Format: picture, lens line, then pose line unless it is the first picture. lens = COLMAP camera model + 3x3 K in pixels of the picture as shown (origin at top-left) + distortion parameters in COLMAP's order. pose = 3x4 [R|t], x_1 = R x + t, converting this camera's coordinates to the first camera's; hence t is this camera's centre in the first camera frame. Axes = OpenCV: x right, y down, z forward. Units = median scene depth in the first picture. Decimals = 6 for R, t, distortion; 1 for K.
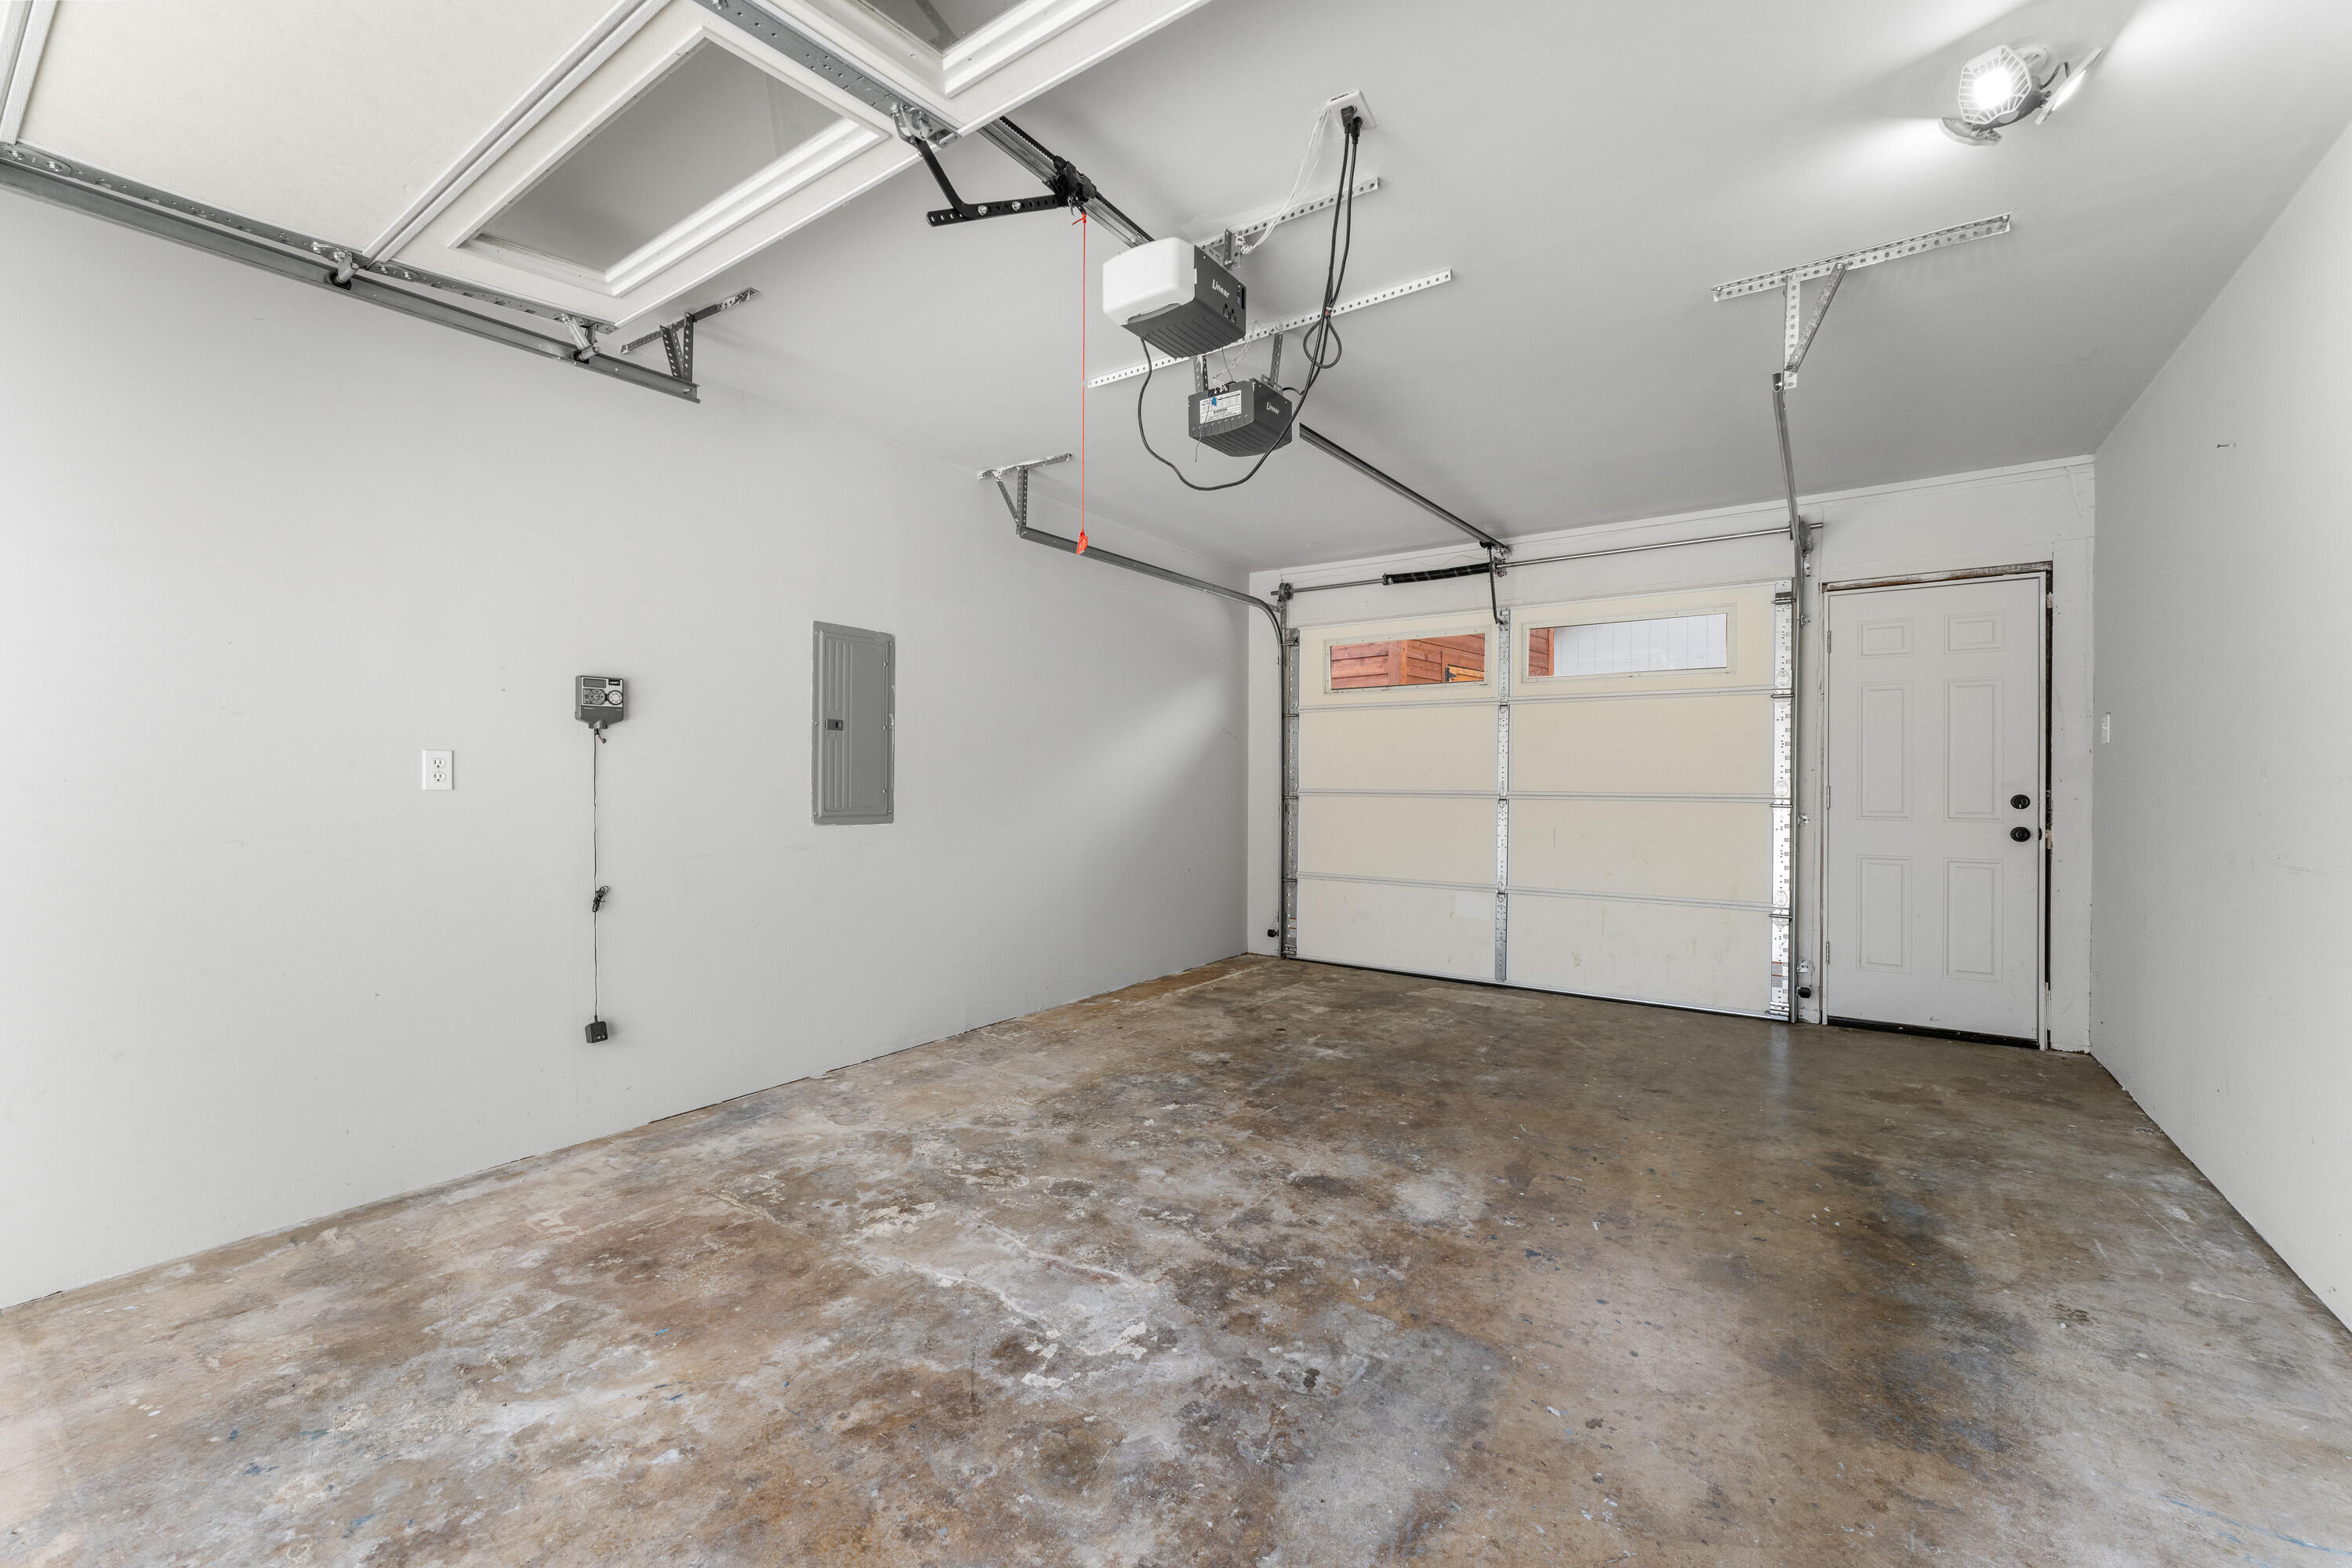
lens RADIAL K [[942.2, 0, 1175.8], [0, 942.2, 781.6], [0, 0, 1]] dist [-0.000755, 0.000778]
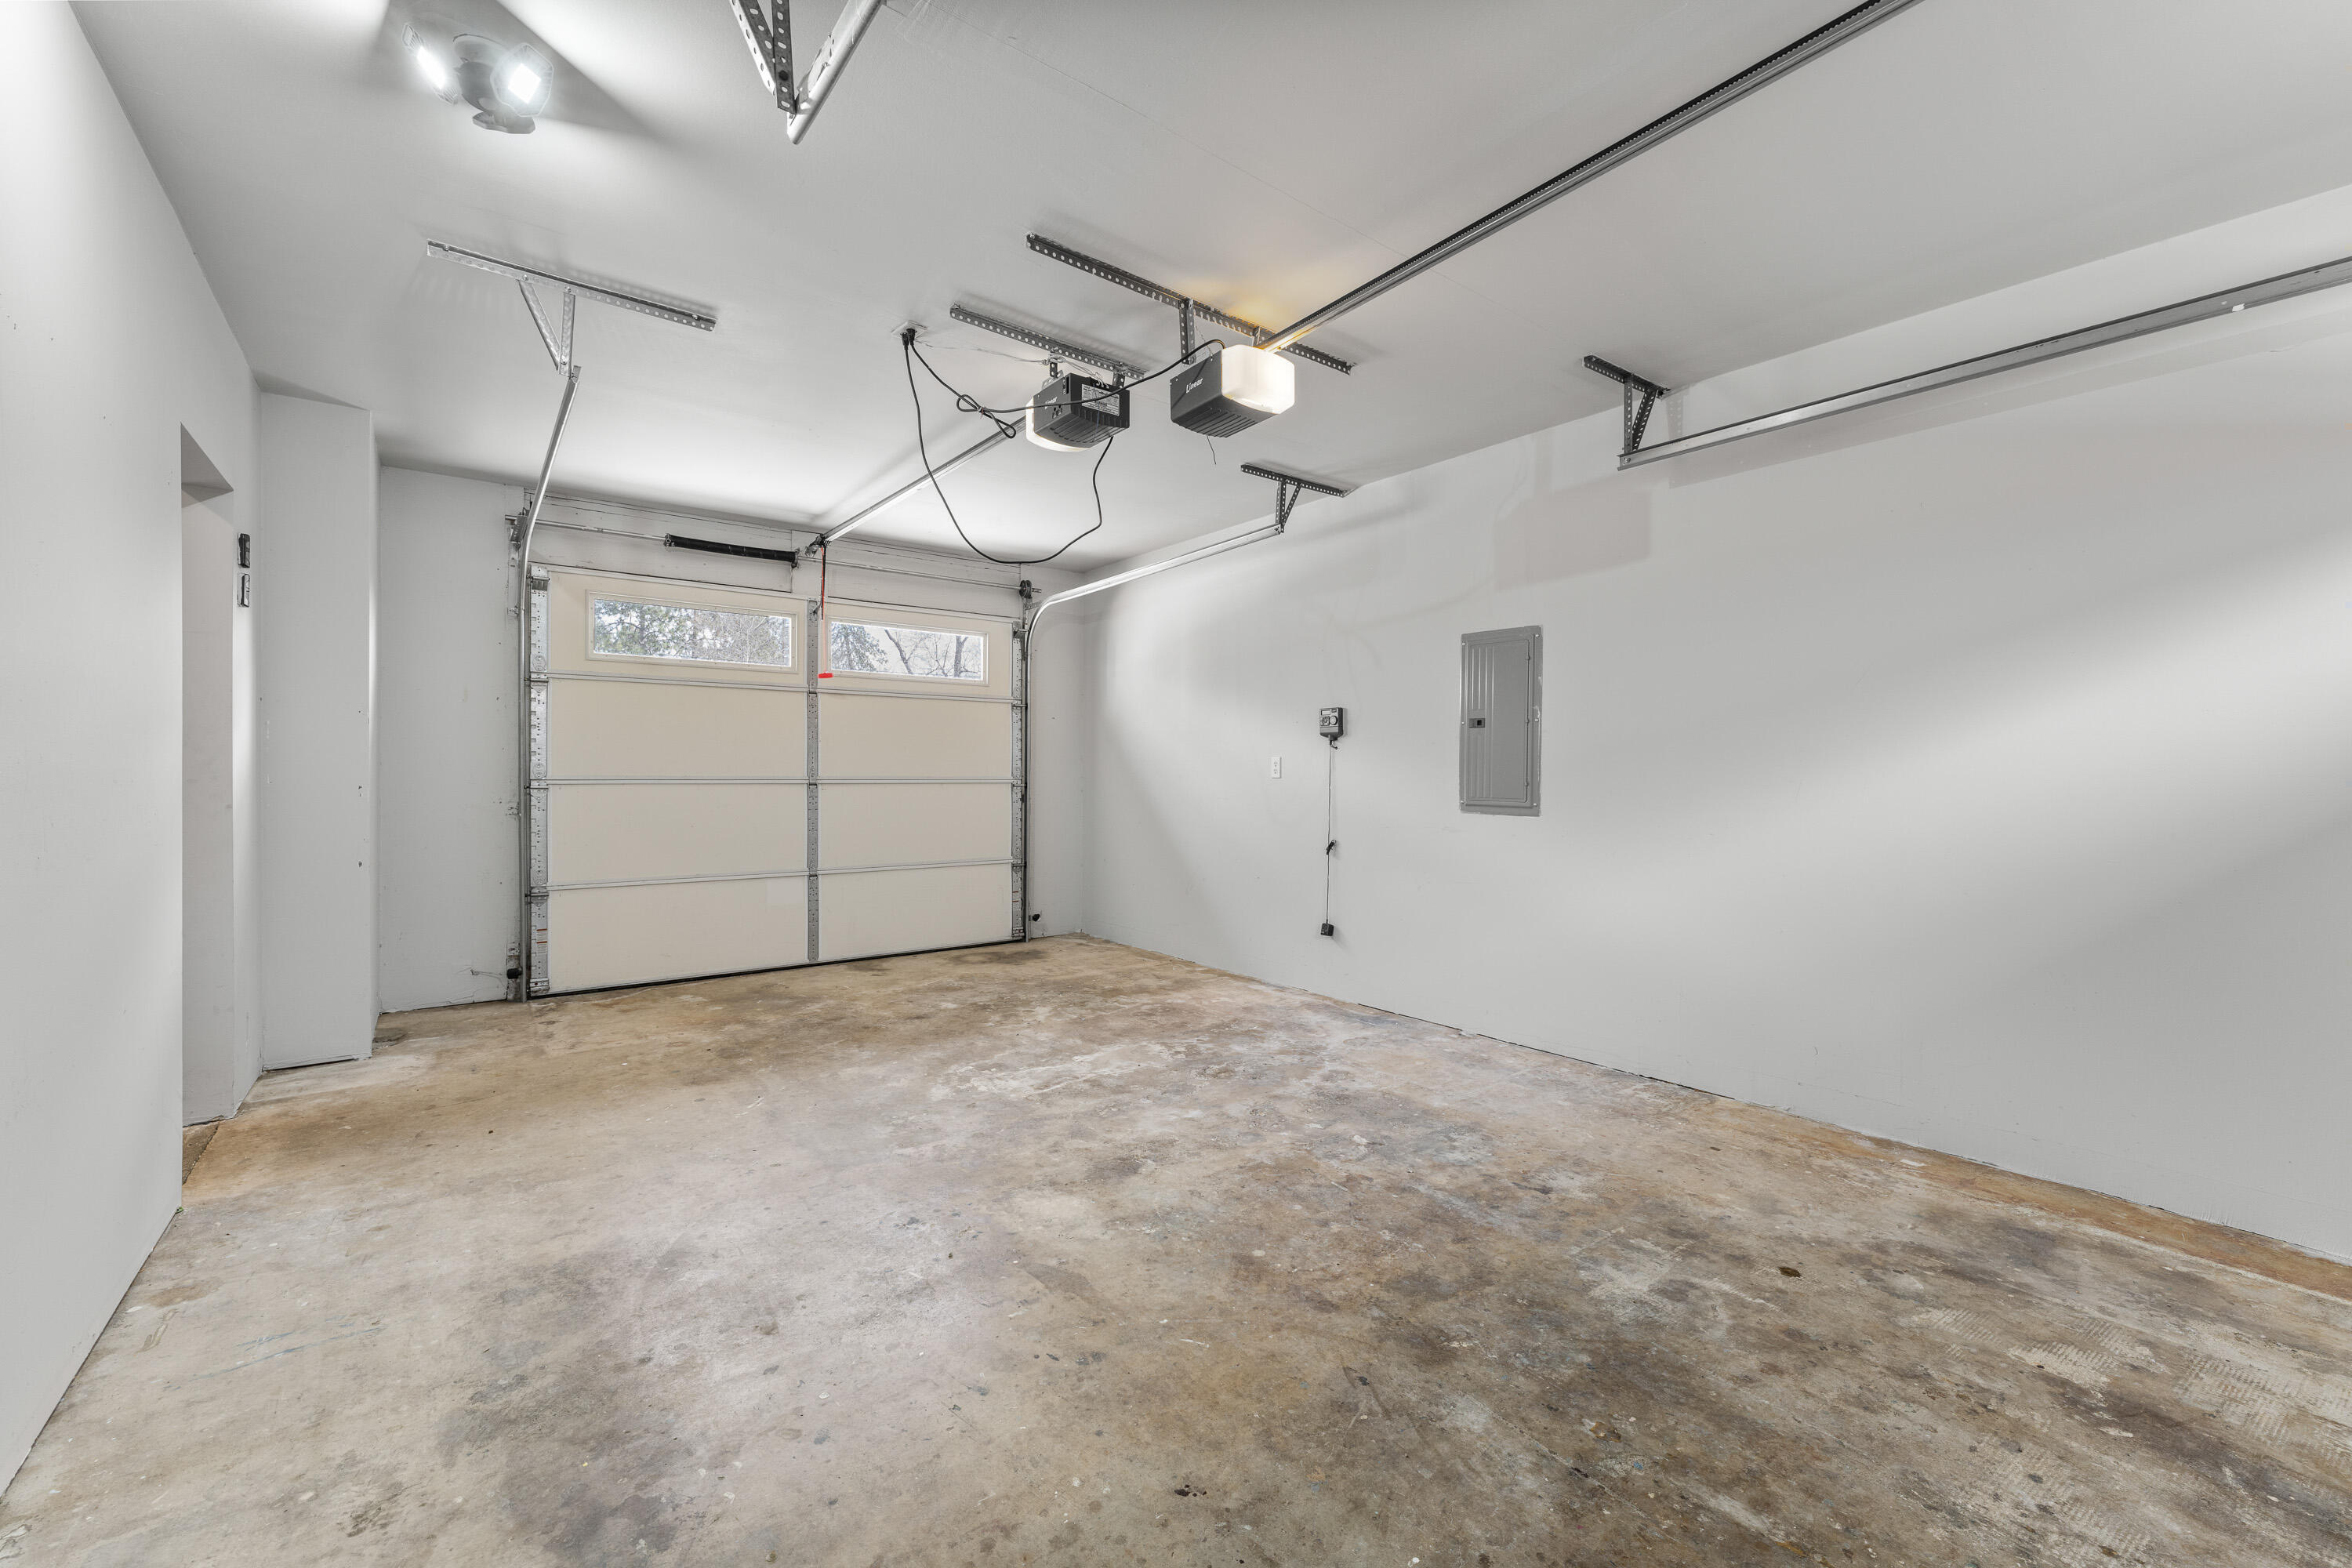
lens RADIAL K [[942.2, 0, 1174.9], [0, 942.2, 779.6], [0, 0, 1]] dist [-0.000755, 0.000778]
pose [[-0.295614, 0.001243, -0.955307, 0.945368], [-0.004911, 0.999984, 0.002820, 0.006085], [0.955295, 0.005525, -0.295603, 1.161485]]
